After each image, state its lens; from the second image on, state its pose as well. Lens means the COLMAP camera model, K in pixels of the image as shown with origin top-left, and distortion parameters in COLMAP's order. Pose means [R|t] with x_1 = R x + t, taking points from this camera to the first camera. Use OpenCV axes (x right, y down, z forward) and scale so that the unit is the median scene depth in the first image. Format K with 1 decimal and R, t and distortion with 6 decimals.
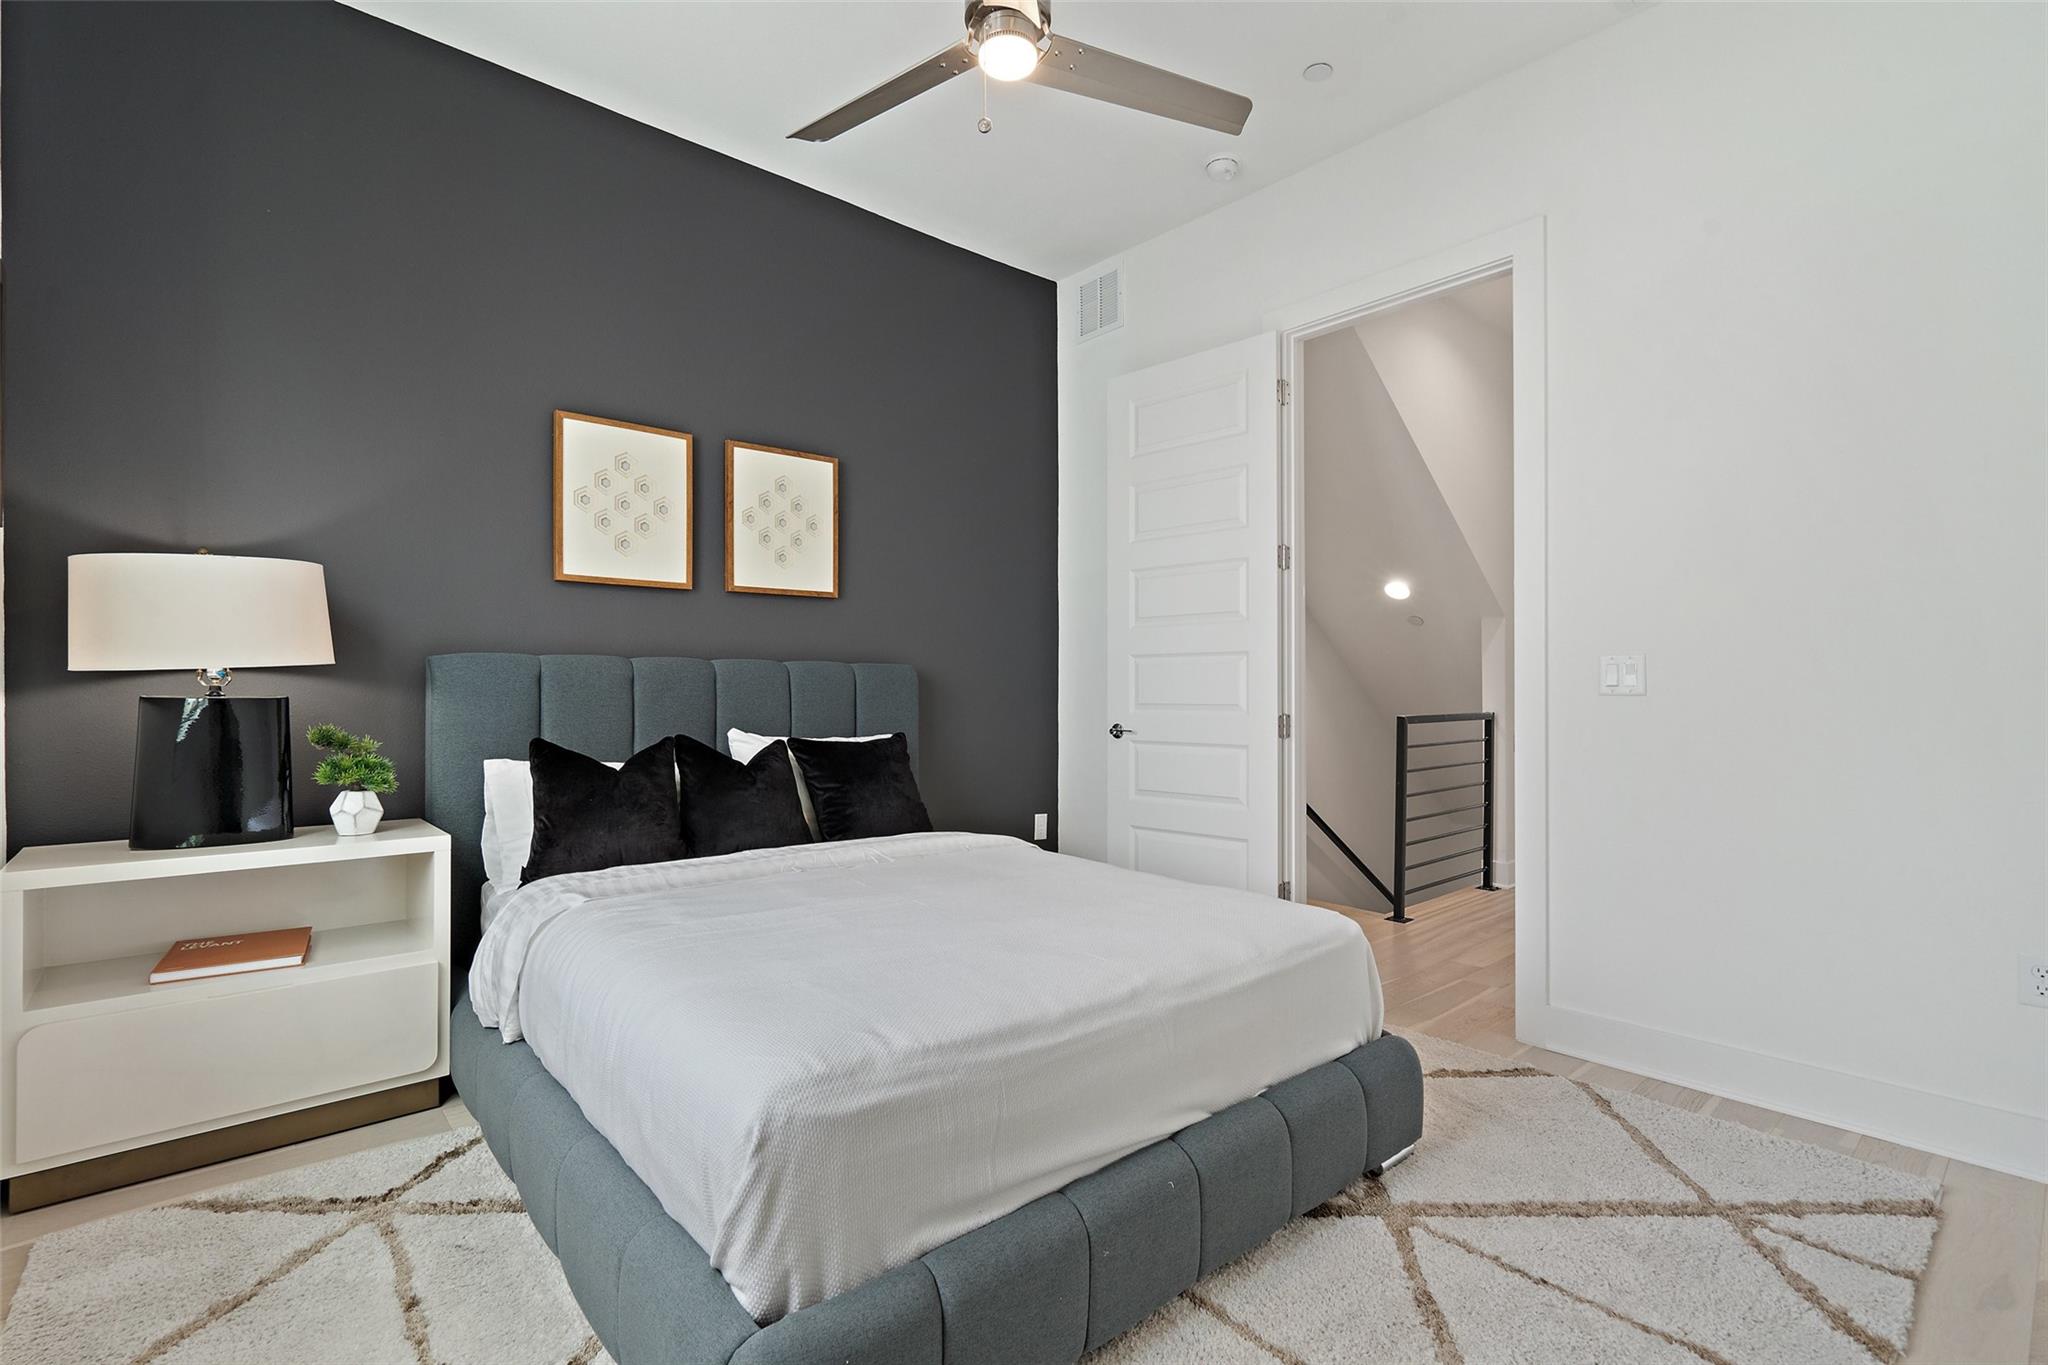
lens RADIAL K [[947.9, 0, 1013.8], [0, 947.9, 692.0], [0, 0, 1]] dist [-0.041013, 0.001819]
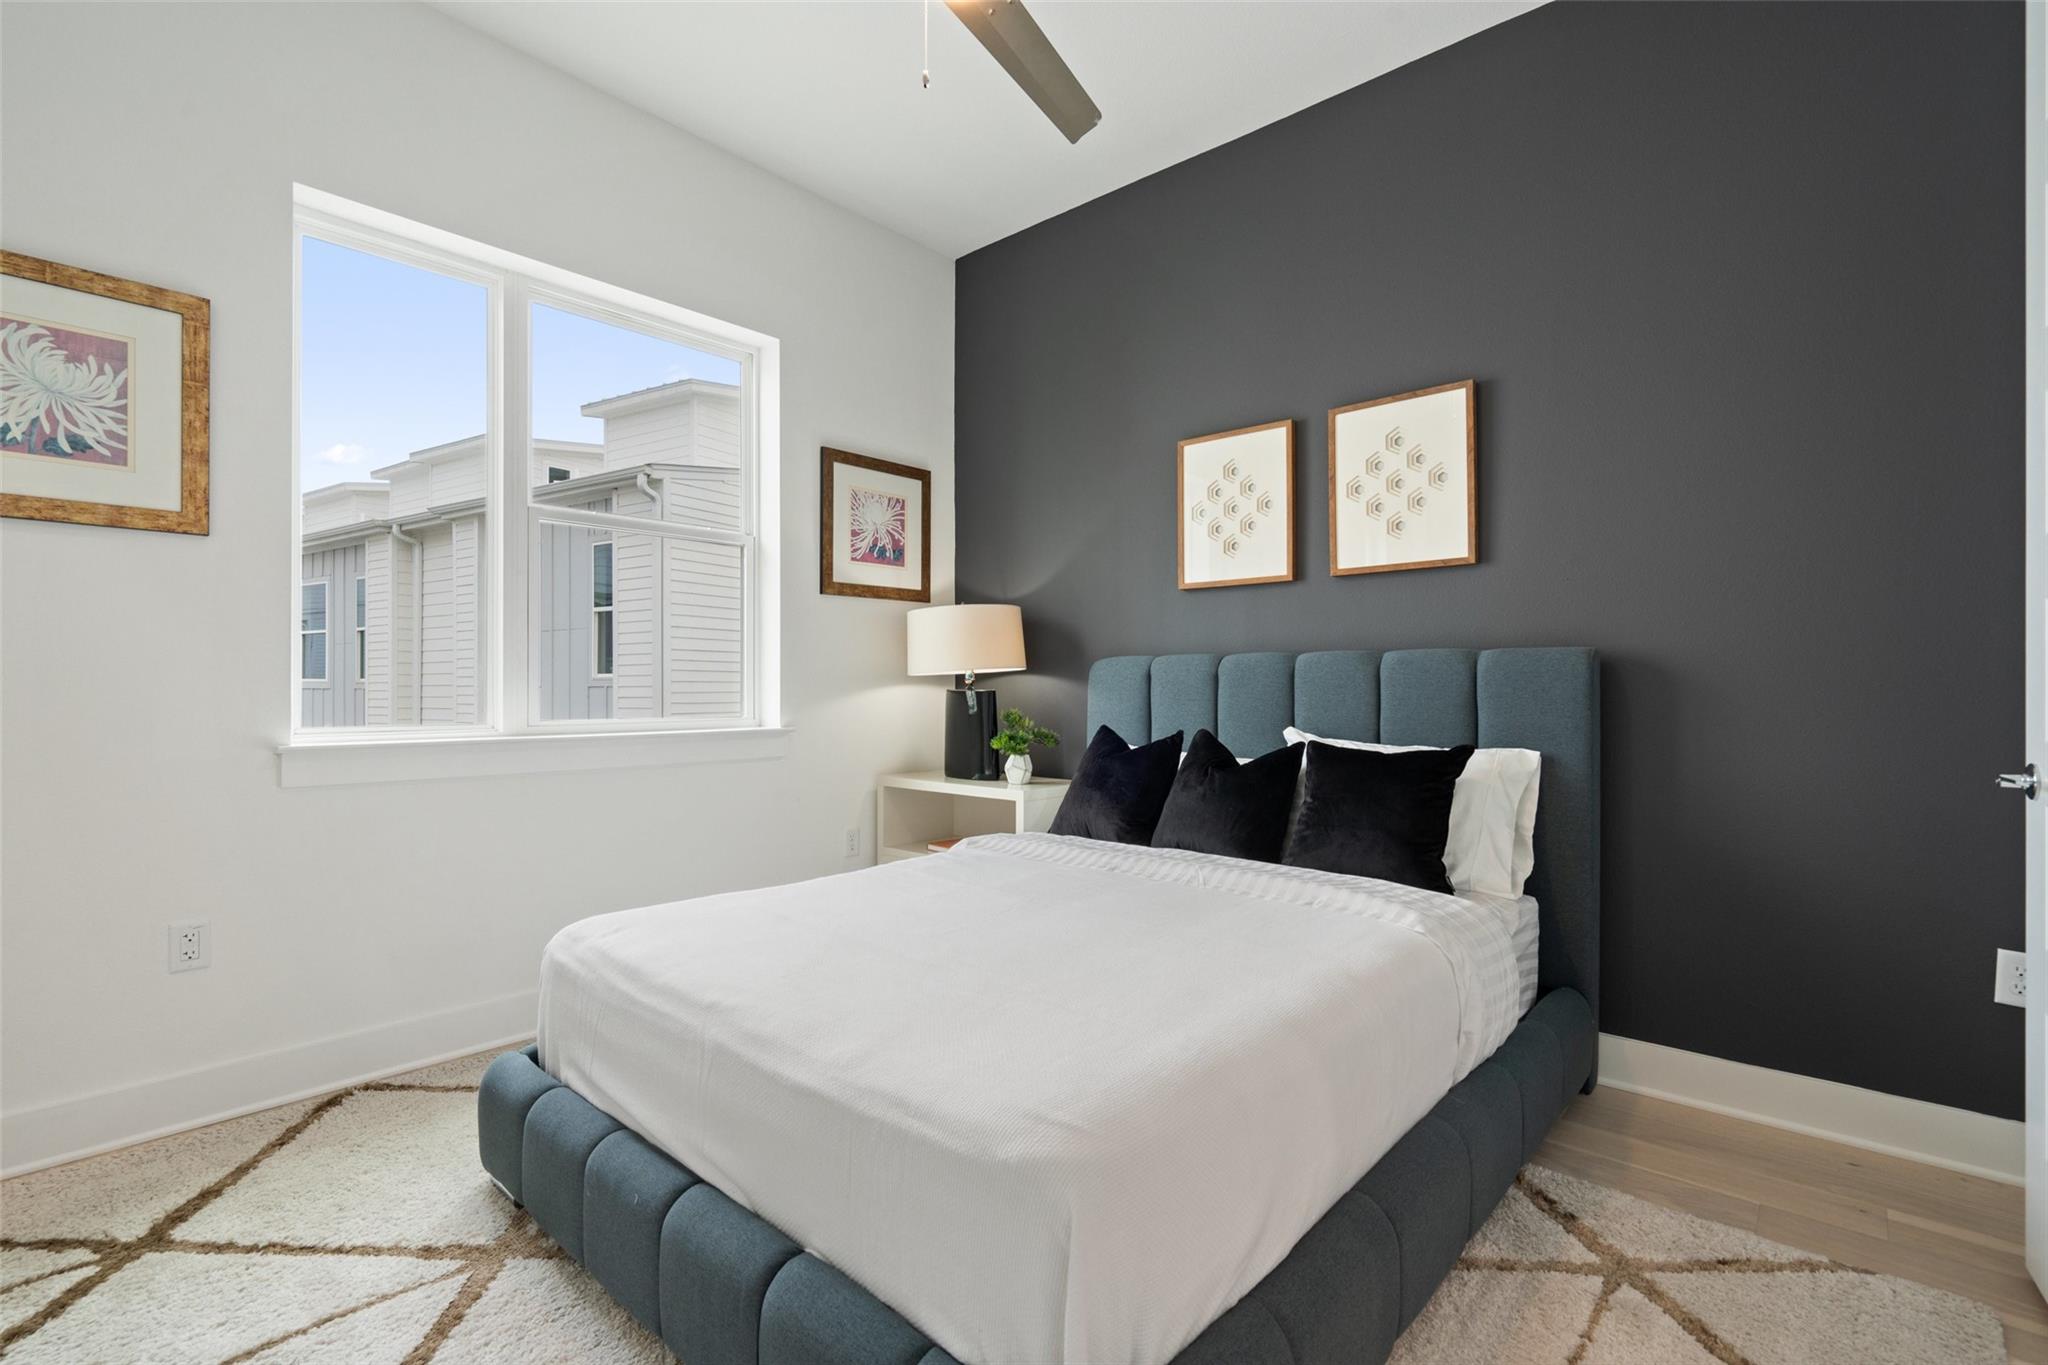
lens RADIAL K [[947.9, 0, 1013.1], [0, 947.9, 679.8], [0, 0, 1]] dist [-0.041013, 0.001819]
pose [[0.107408, 0.008196, -0.994181, 0.610849], [0.018433, 0.999778, 0.010234, -0.022795], [0.994044, -0.019425, 0.107233, 0.631944]]
